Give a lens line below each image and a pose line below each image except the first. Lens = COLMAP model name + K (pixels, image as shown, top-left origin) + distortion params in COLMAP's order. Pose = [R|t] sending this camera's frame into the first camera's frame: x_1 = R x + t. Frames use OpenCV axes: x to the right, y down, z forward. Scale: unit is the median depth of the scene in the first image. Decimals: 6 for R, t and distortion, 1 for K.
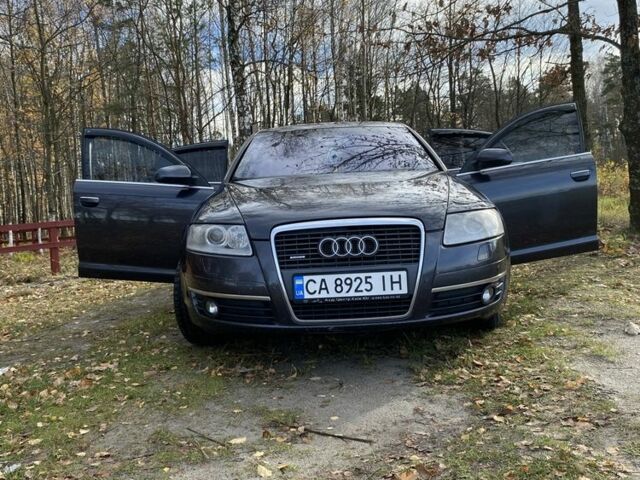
lens RADIAL K [[665.2, 0, 320.0], [0, 665.2, 240.0], [0, 0, 1]] dist [0.112557, -0.308921]
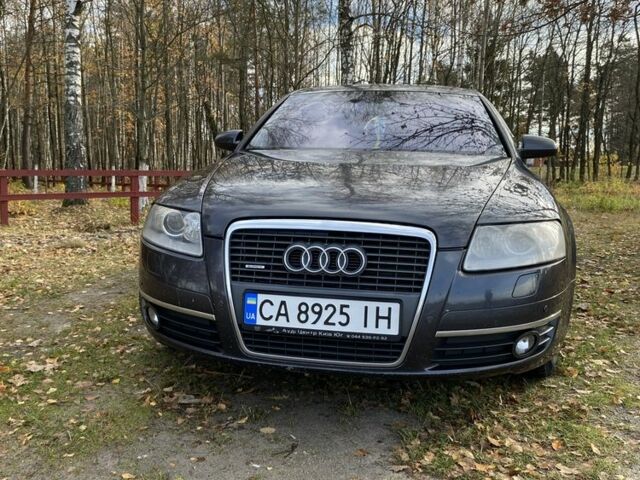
lens RADIAL K [[665.2, 0, 320.0], [0, 665.2, 240.0], [0, 0, 1]] dist [0.112557, -0.308921]
pose [[0.980939, 0.100923, -0.166051, 0.155357], [-0.090965, 0.993629, 0.066541, -0.058567], [0.171708, -0.050168, 0.983870, 0.292626]]
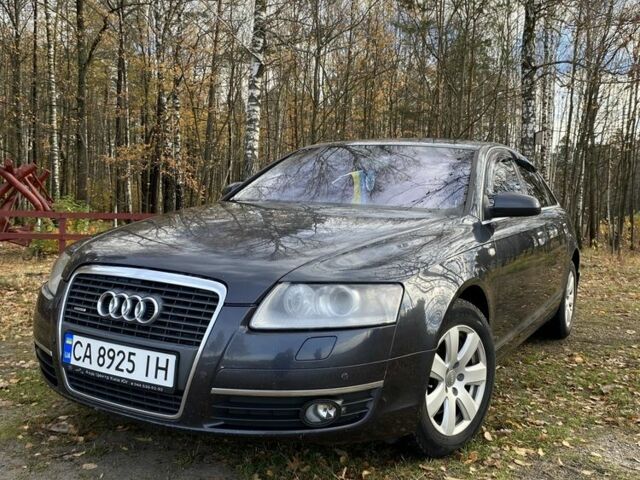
lens RADIAL K [[665.2, 0, 320.0], [0, 665.2, 240.0], [0, 0, 1]] dist [0.112557, -0.308921]
pose [[0.866072, 0.124754, -0.484103, 0.583883], [-0.126544, 0.991533, 0.029128, -0.113756], [0.483638, 0.036034, 0.874526, 0.443809]]
